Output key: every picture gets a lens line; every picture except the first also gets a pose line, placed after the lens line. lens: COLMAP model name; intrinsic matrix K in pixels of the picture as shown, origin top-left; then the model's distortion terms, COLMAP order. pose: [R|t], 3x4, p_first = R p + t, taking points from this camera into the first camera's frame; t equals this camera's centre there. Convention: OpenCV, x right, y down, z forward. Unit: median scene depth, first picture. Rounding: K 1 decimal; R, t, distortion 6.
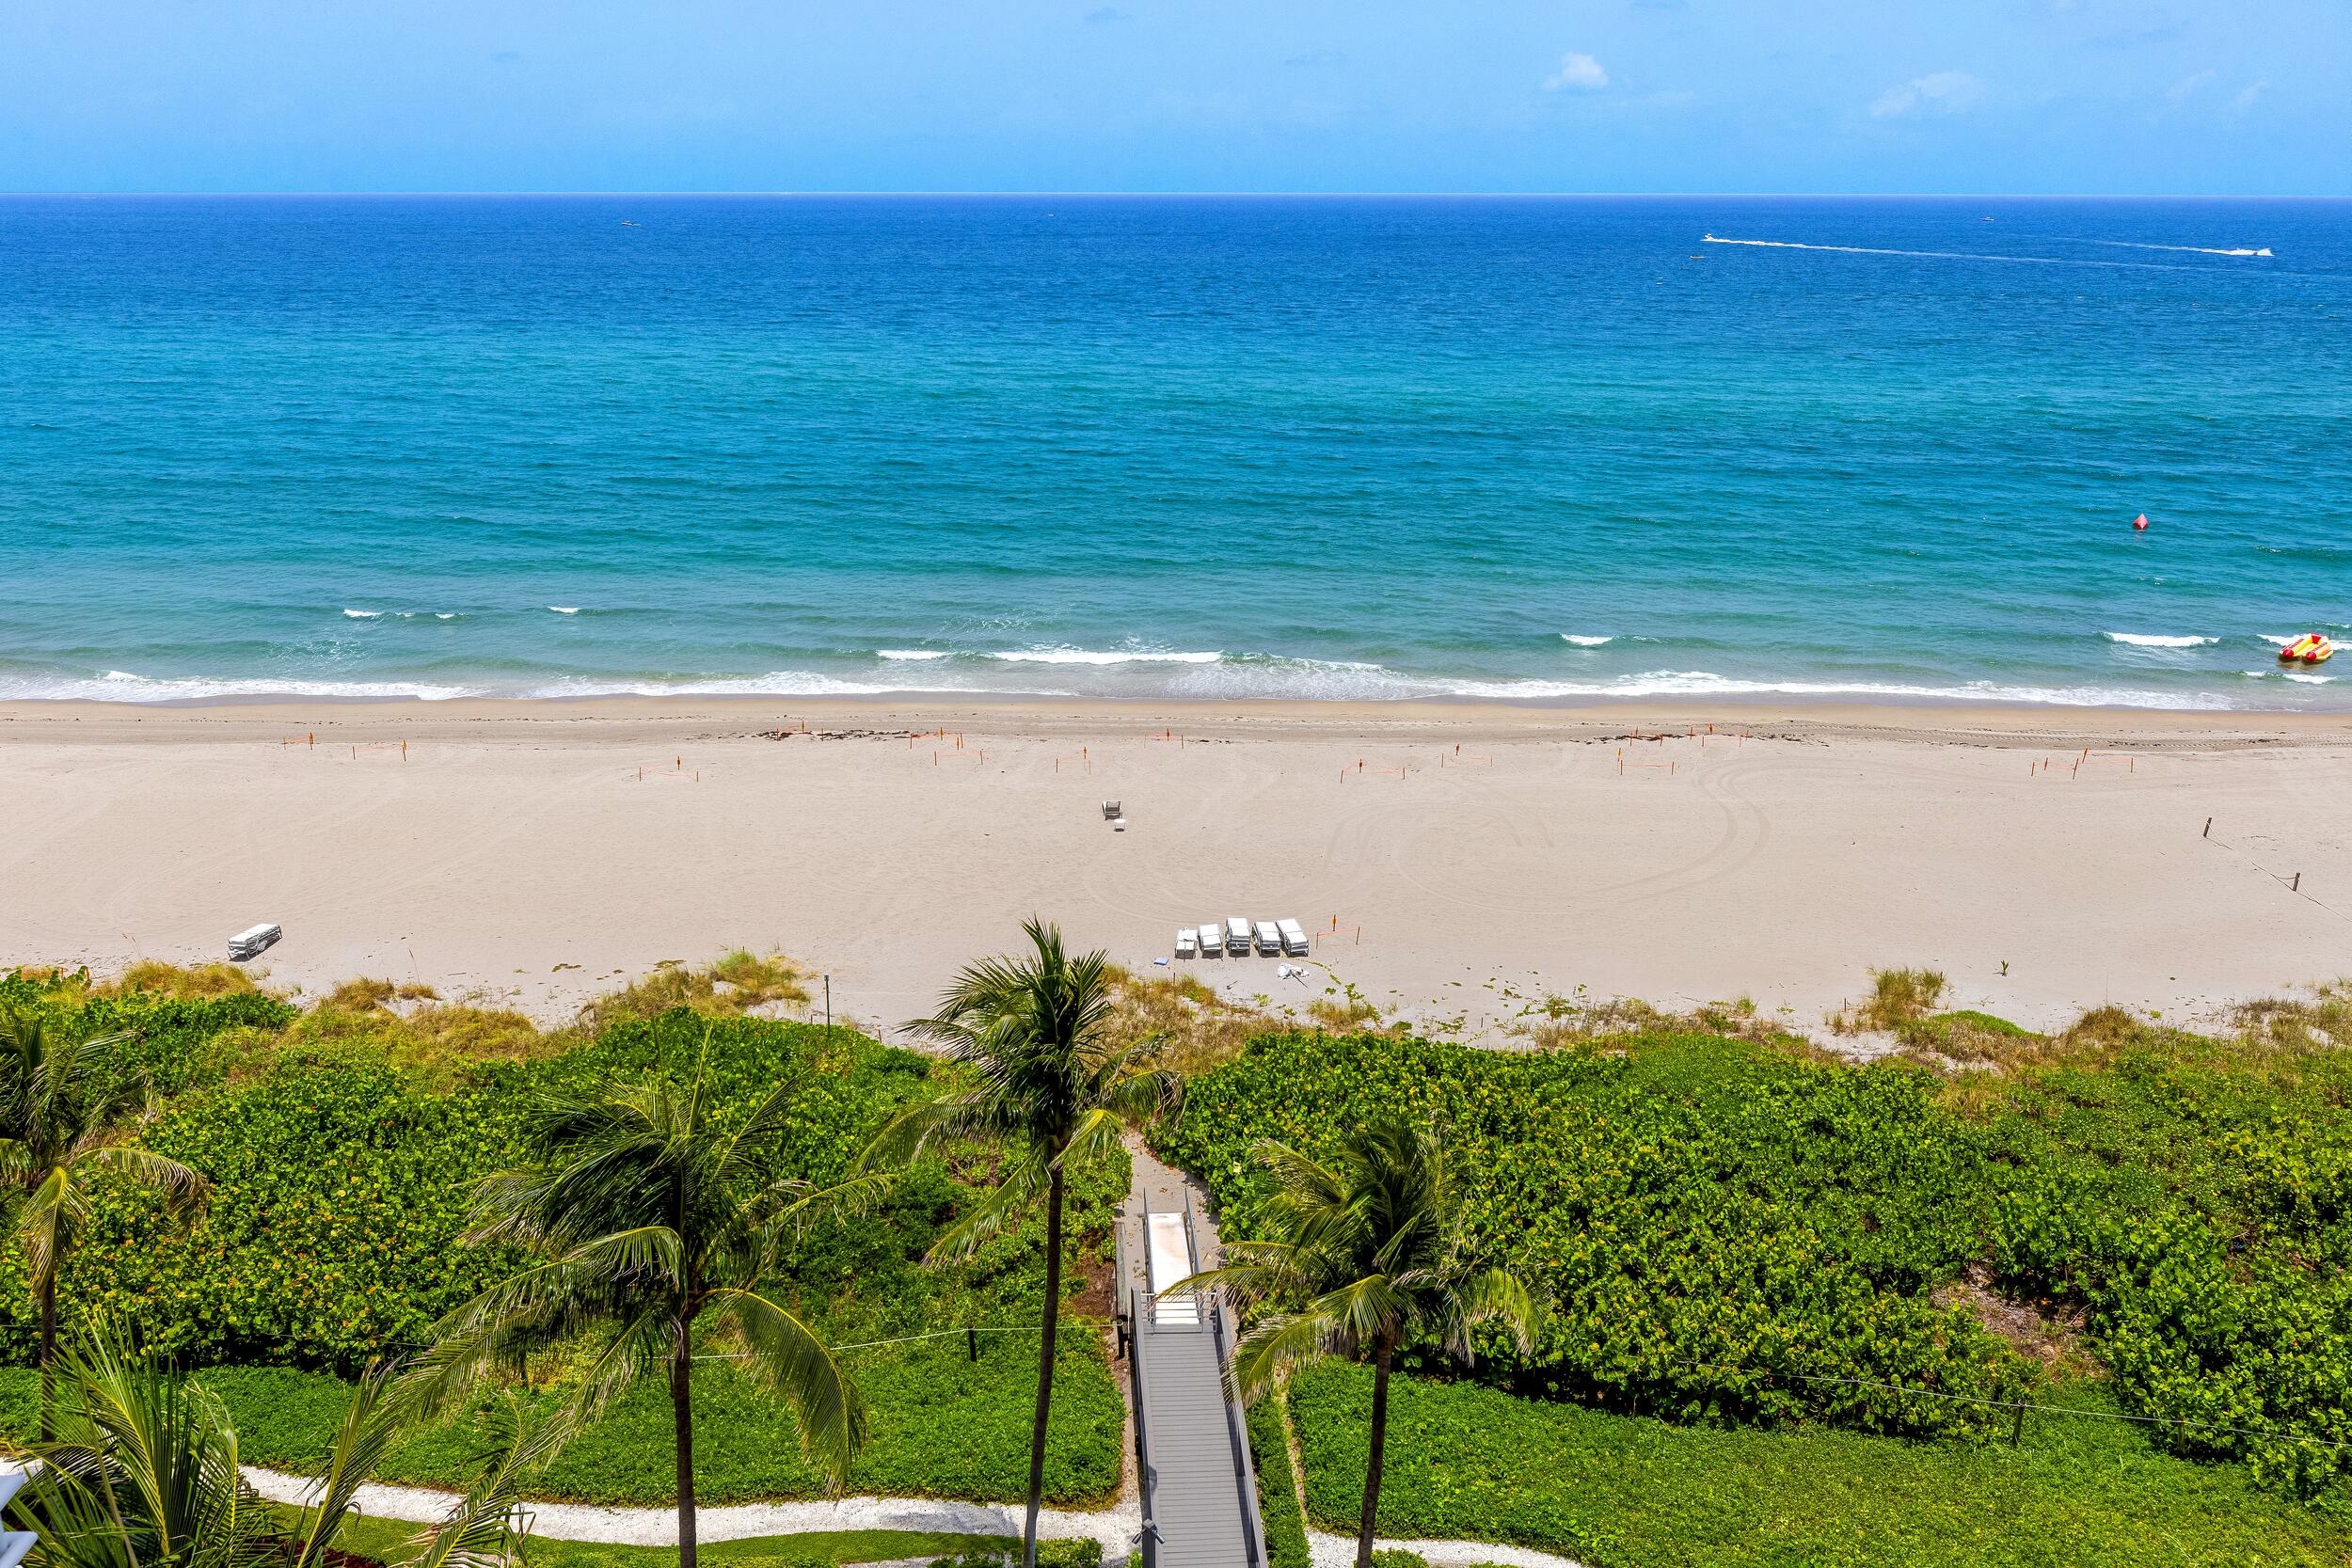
lens RADIAL K [[1822.4, 0, 1167.7], [0, 1822.4, 829.7], [0, 0, 1]] dist [-0.000487, 0.003118]
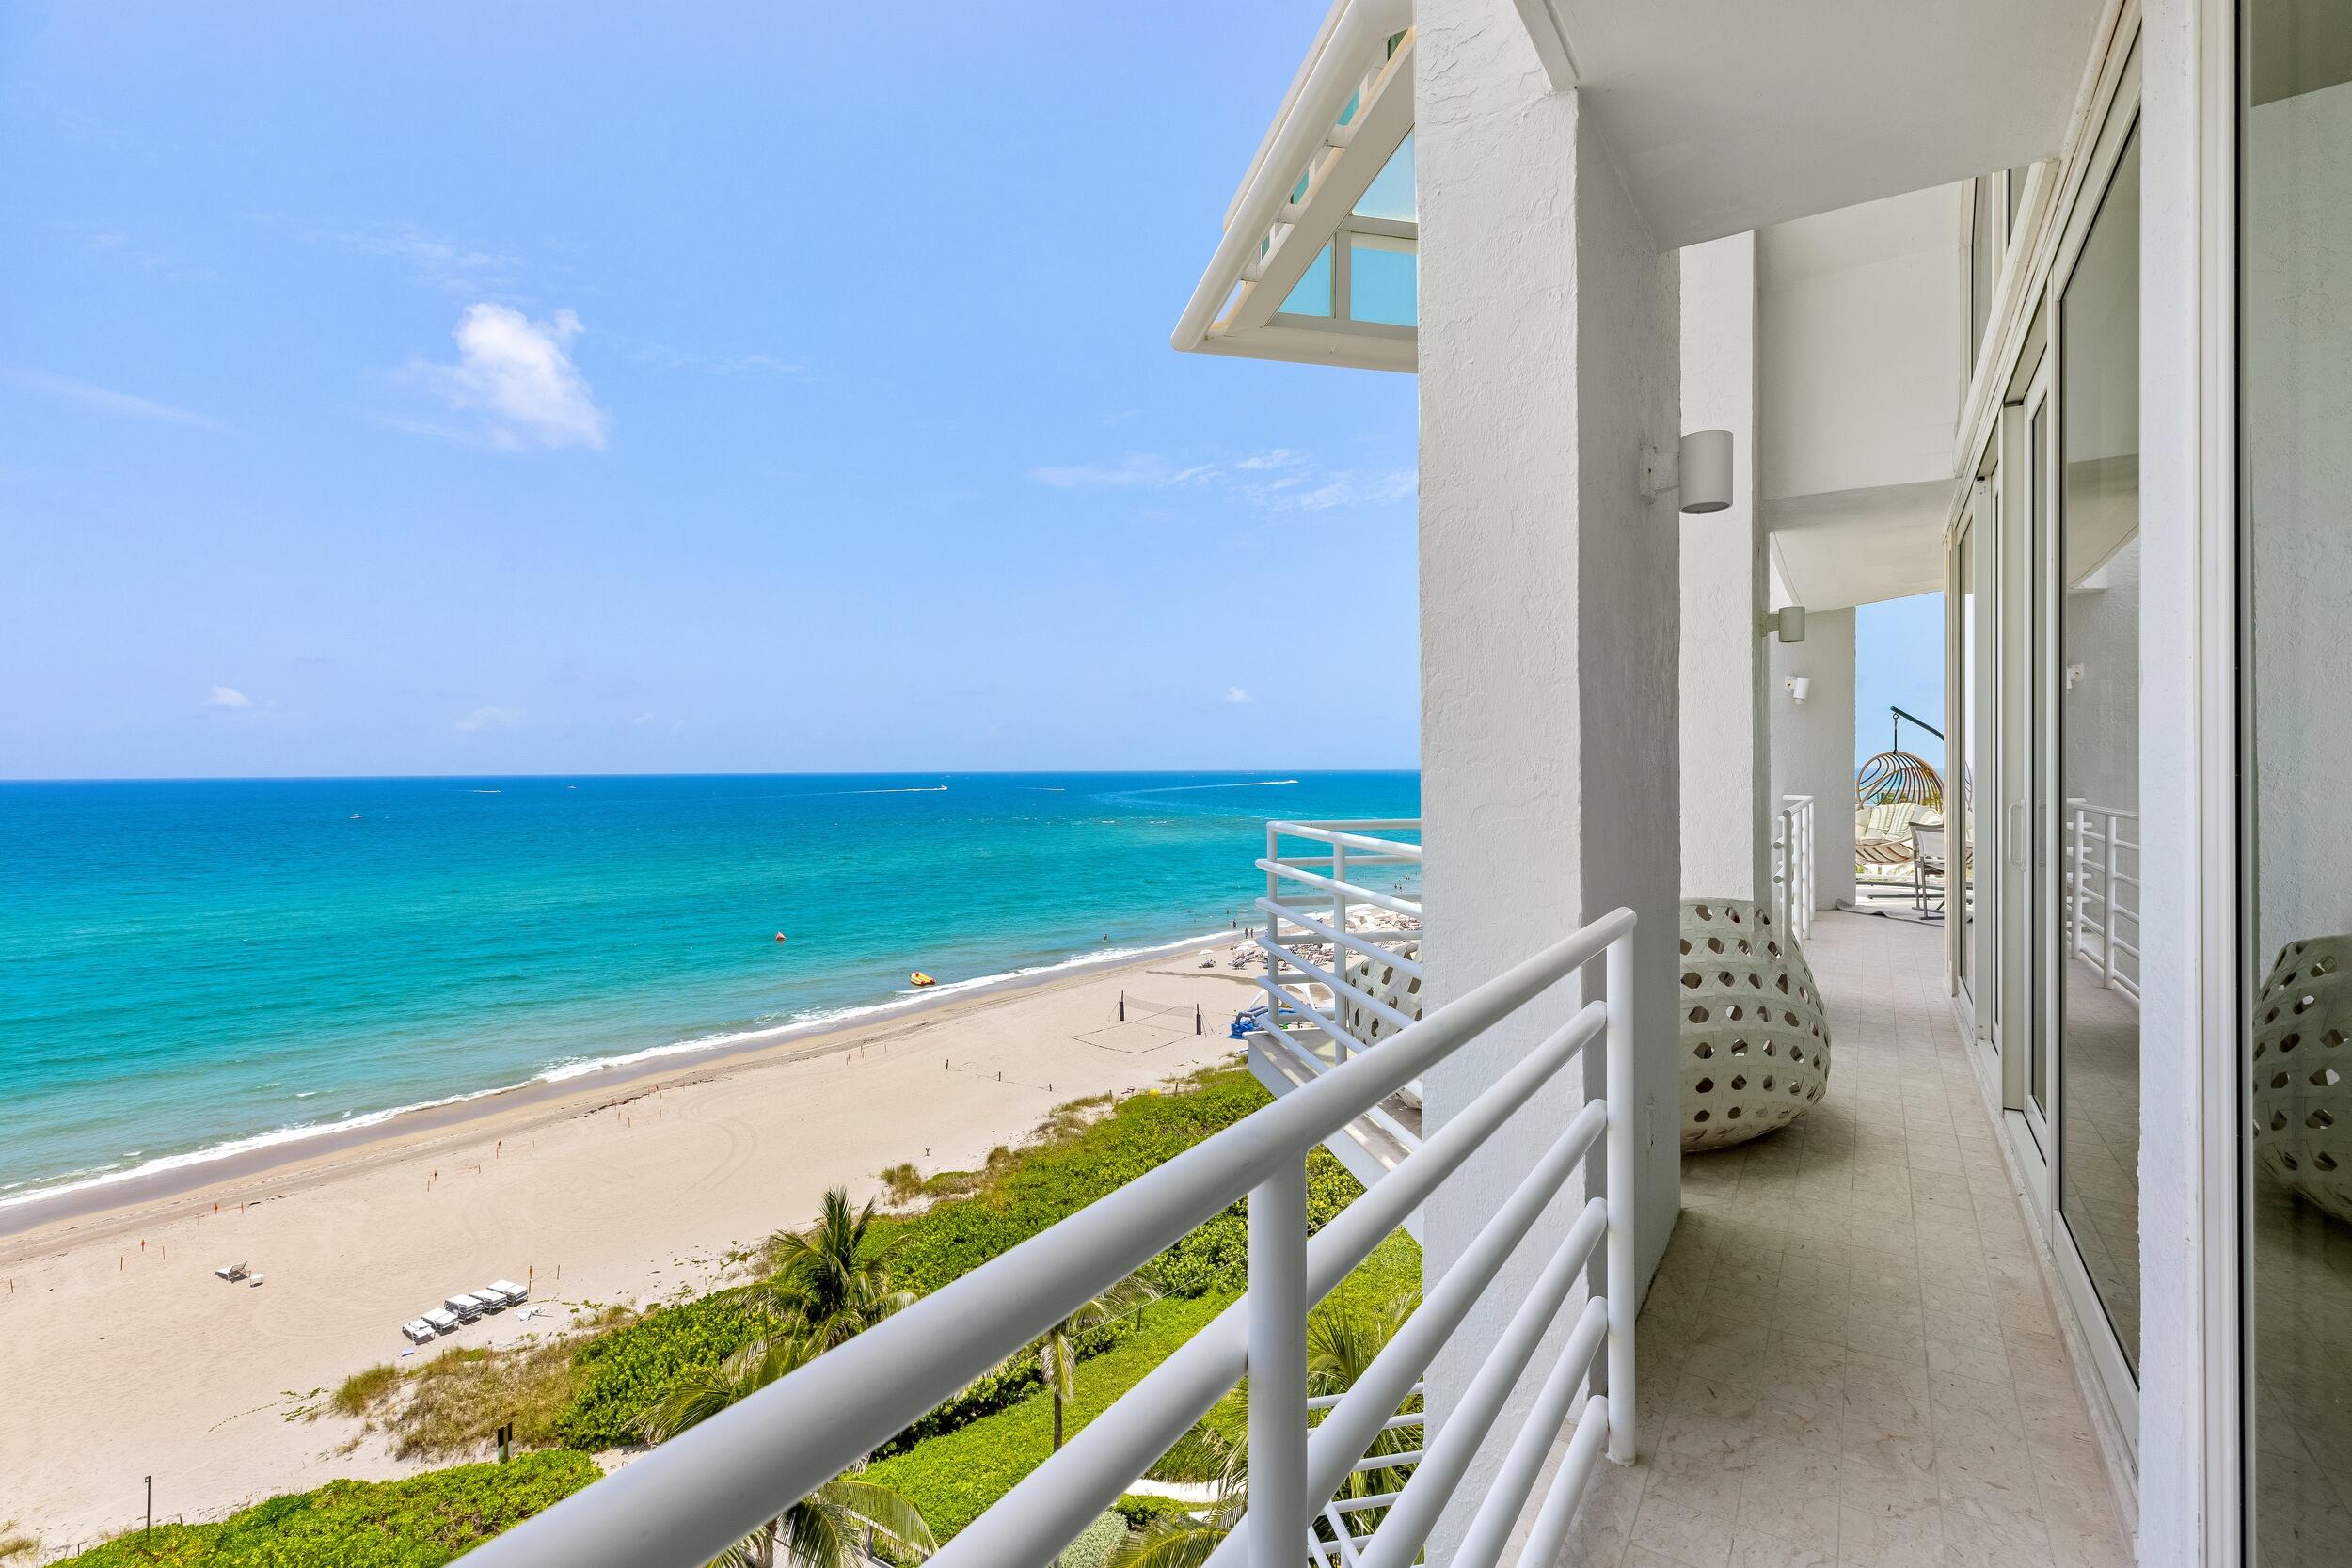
lens RADIAL K [[1063.2, 0, 1193.3], [0, 1063.2, 776.1], [0, 0, 1]] dist [0.003486, 0.000448]
pose [[0.561399, -0.012850, 0.827446, -0.326402], [0.283036, 0.942561, -0.177394, -0.020663], [-0.777639, 0.333786, 0.532790, 0.047447]]
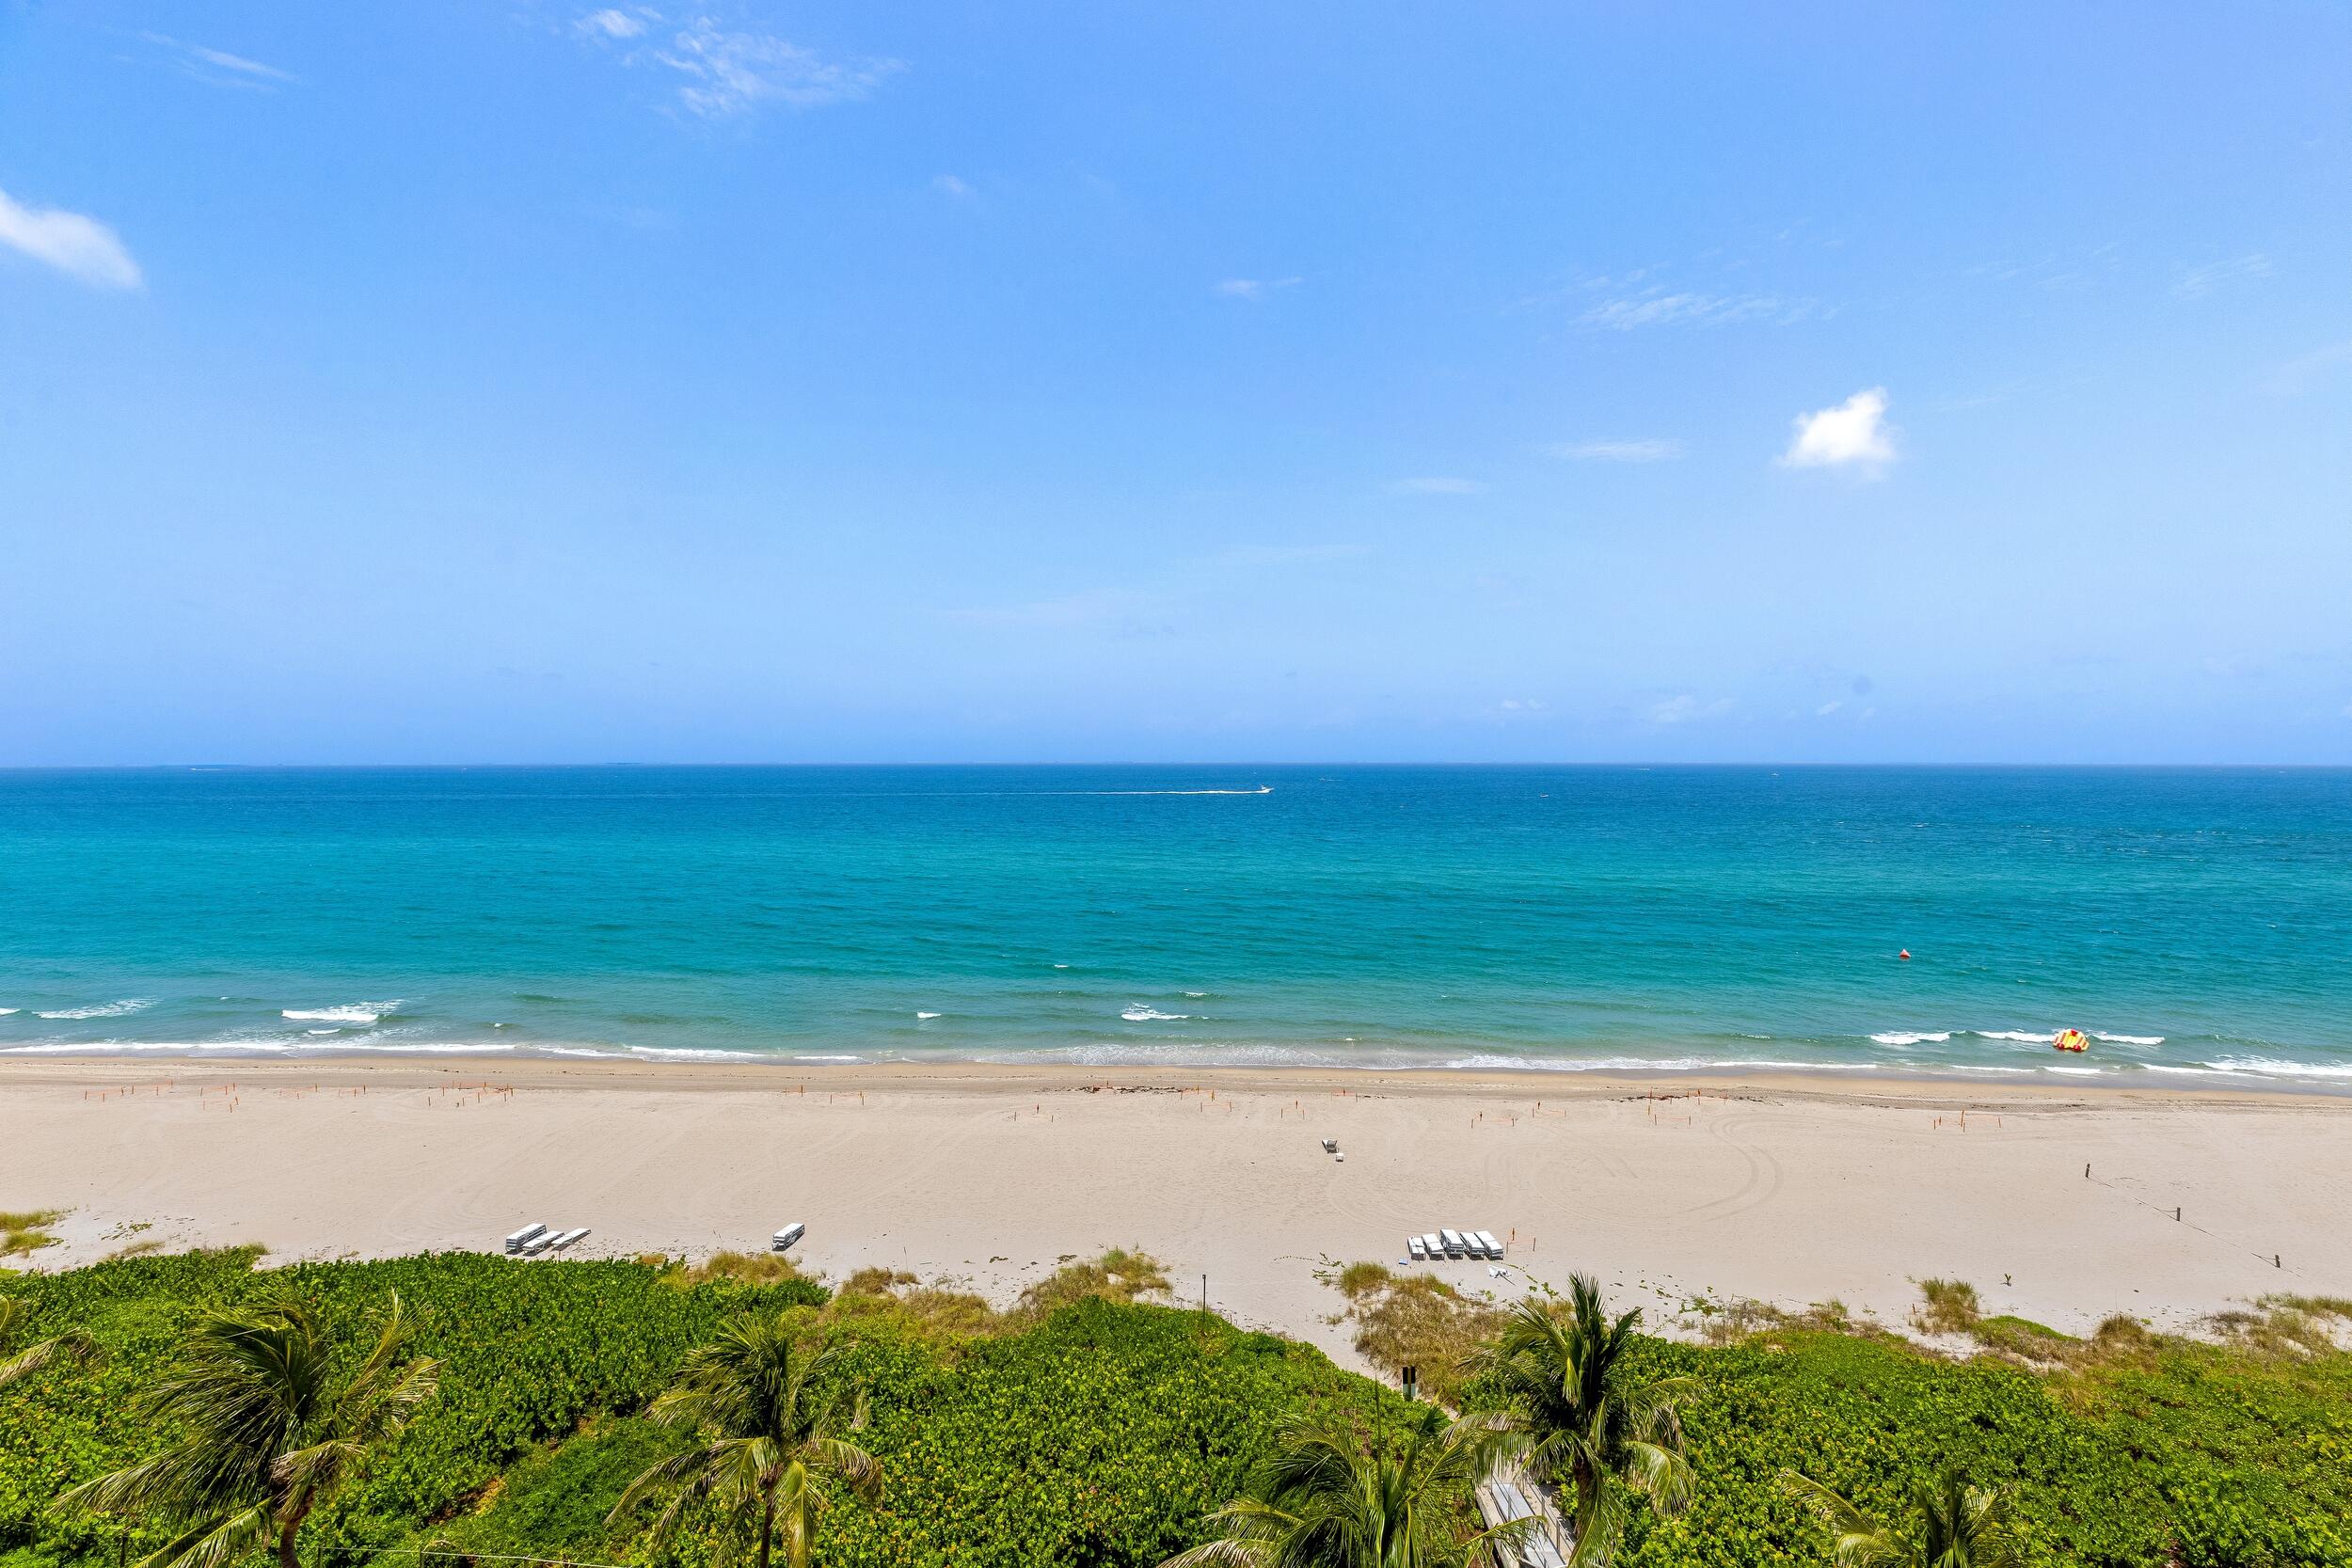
lens RADIAL K [[1078.0, 0, 1176.0], [0, 1078.0, 784.0], [0, 0, 1]] dist [0.006036, -0.000424]
pose [[0.999197, -0.000385, -0.040067, -0.160431], [-0.012076, 0.950564, -0.310295, -0.022294], [0.038205, 0.310530, 0.949796, 0.058272]]
